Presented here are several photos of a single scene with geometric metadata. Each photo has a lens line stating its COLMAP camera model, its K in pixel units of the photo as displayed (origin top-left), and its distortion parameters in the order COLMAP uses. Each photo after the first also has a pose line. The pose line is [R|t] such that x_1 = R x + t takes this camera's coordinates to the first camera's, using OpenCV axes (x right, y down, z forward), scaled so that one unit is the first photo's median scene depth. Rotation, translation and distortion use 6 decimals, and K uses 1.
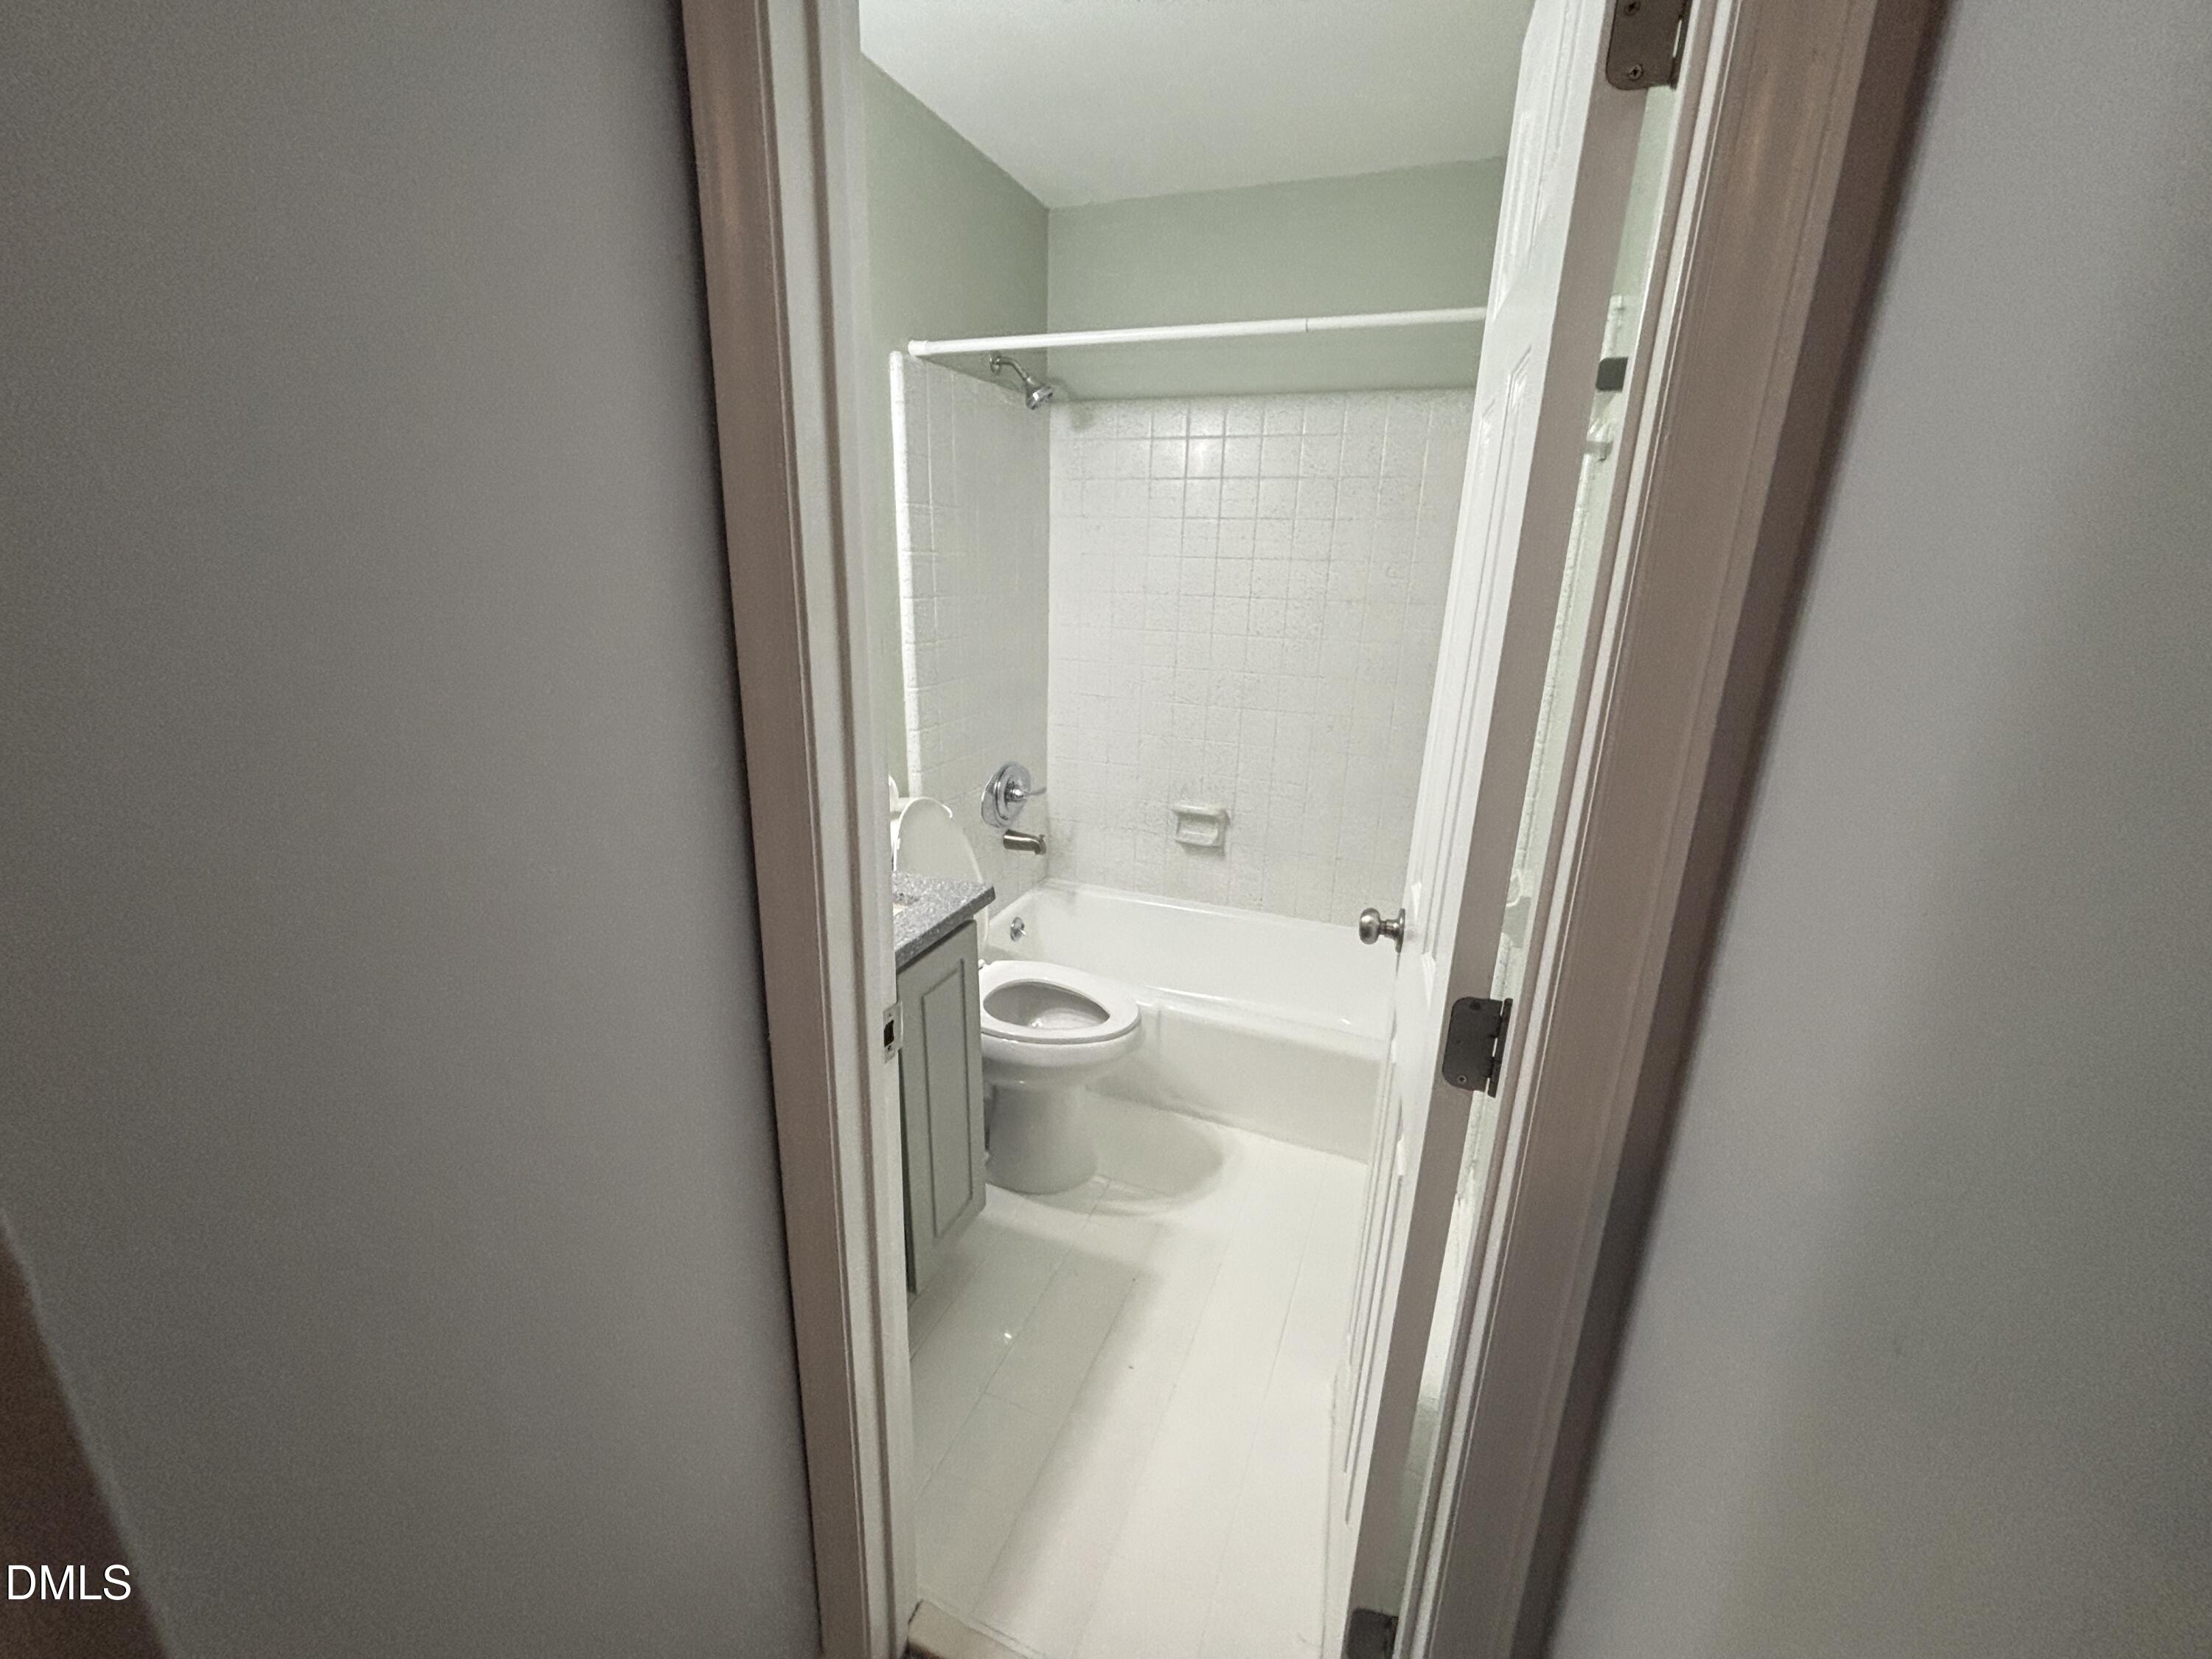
lens RADIAL K [[896.7, 0, 1101.7], [0, 896.7, 832.9], [0, 0, 1]] dist [0.003622, 0.000850]
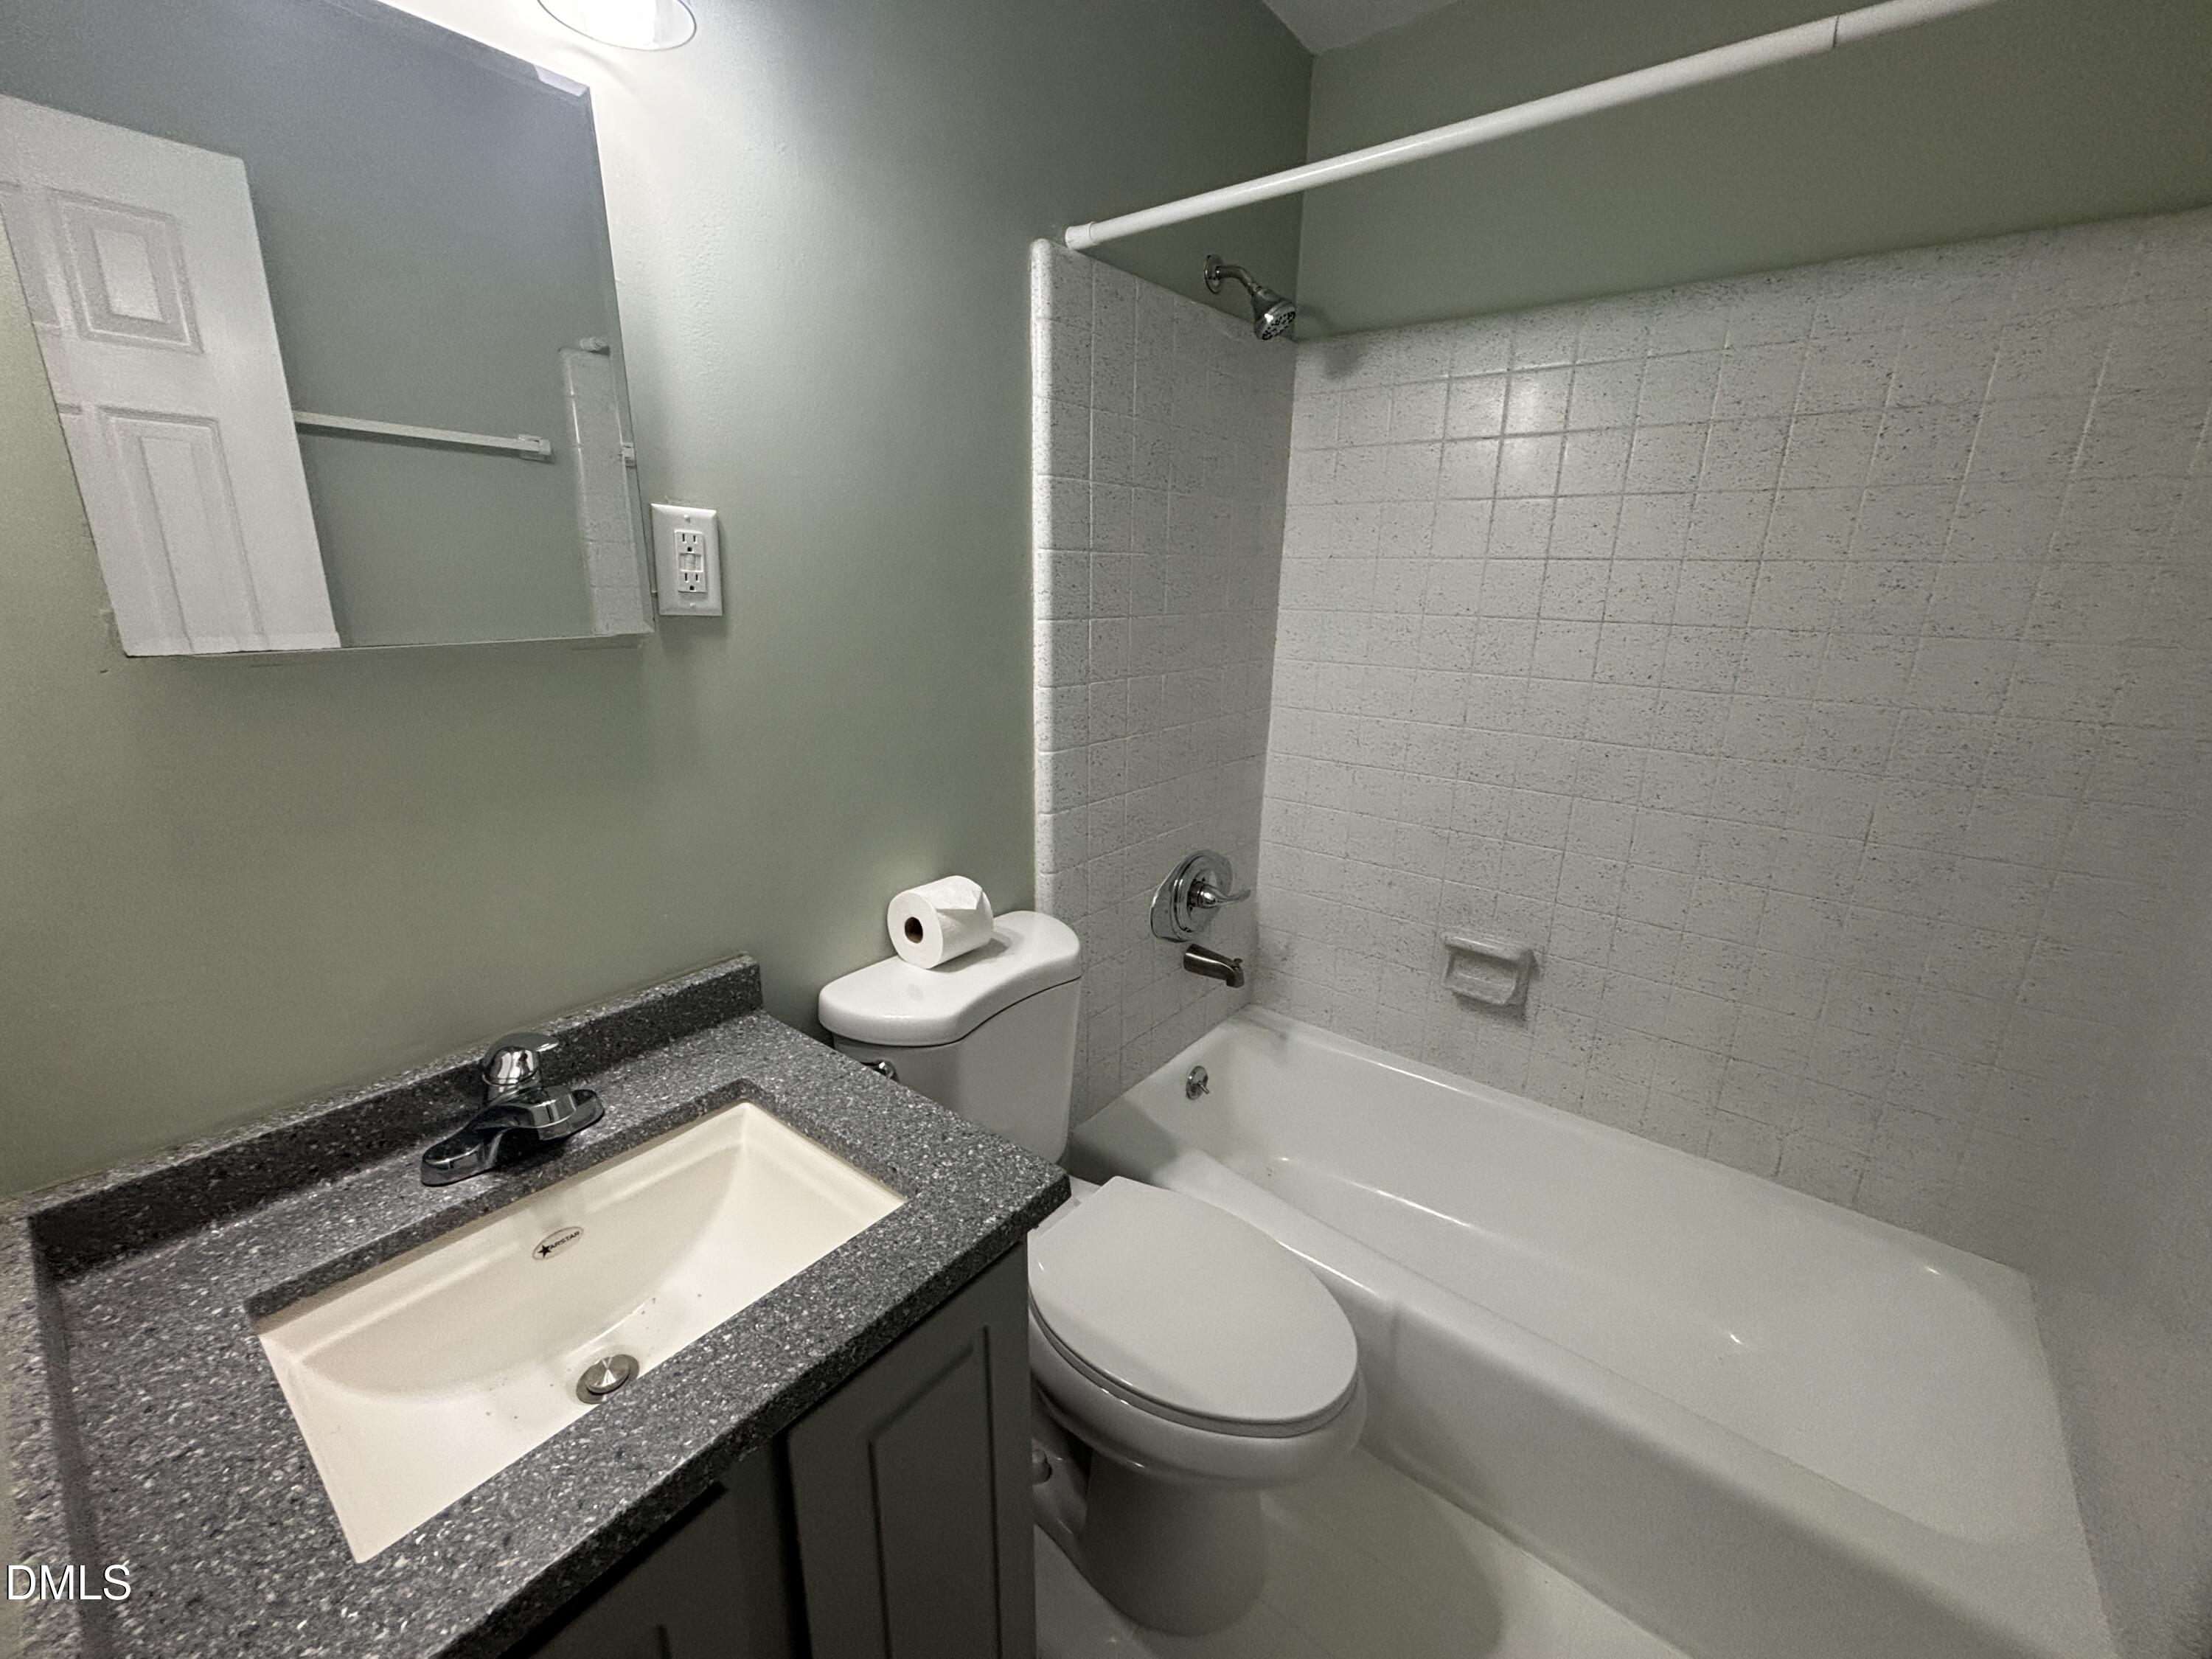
lens RADIAL K [[877.2, 0, 1101.7], [0, 877.2, 819.6], [0, 0, 1]] dist [0.003099, -0.000946]
pose [[0.956744, 0.070441, -0.282275, 0.015840], [-0.080383, 0.996480, -0.023784, -0.082326], [0.279606, 0.045445, 0.959039, 0.322436]]
